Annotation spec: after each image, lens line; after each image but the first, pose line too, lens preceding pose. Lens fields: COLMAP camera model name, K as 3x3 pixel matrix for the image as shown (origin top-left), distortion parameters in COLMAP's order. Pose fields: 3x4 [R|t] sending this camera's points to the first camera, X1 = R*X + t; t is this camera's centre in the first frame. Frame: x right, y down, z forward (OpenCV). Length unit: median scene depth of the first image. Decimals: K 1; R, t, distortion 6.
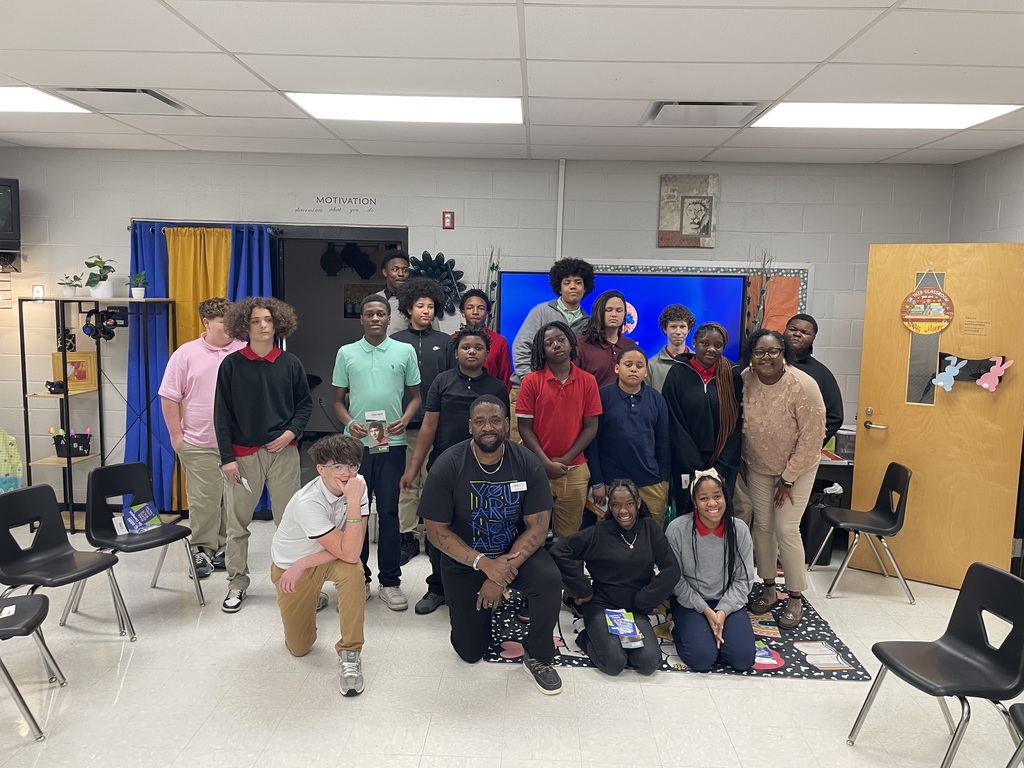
lens RADIAL K [[773.7, 0, 516.1], [0, 773.7, 369.1], [0, 0, 1]] dist [0.106278, -0.133043]
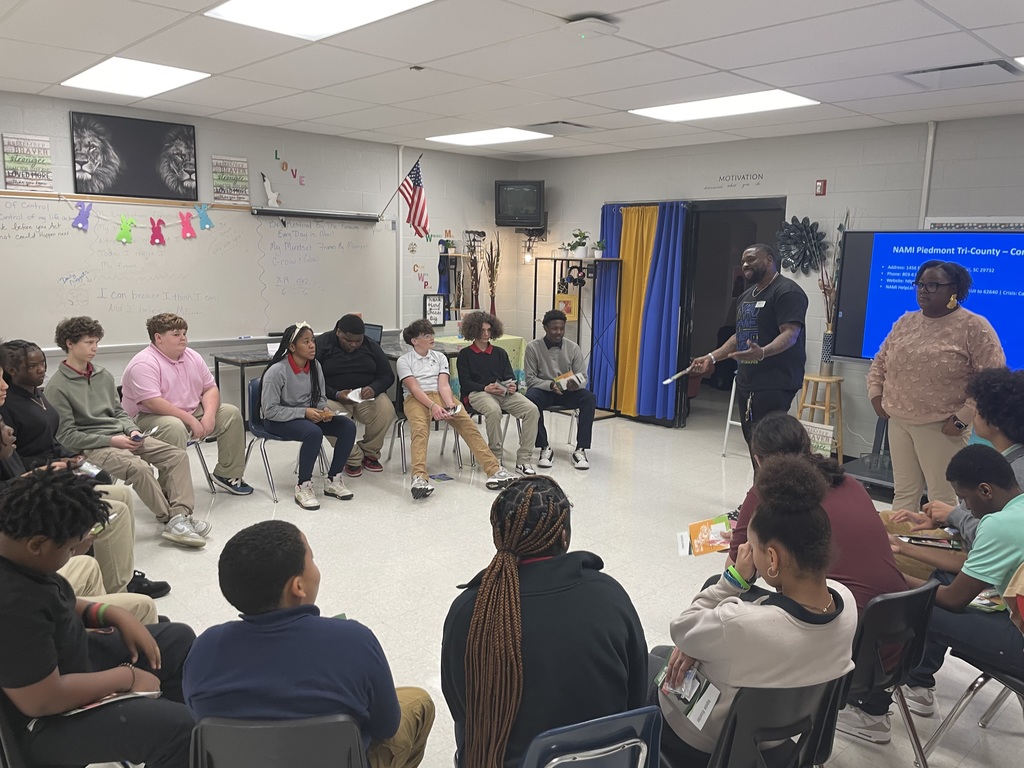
lens RADIAL K [[773.7, 0, 516.1], [0, 773.7, 369.1], [0, 0, 1]] dist [0.106278, -0.133043]
pose [[0.707131, 0.104142, -0.699371, 0.429236], [-0.083266, 0.994477, 0.063896, 0.034291], [0.702163, 0.013051, 0.711897, -0.118511]]
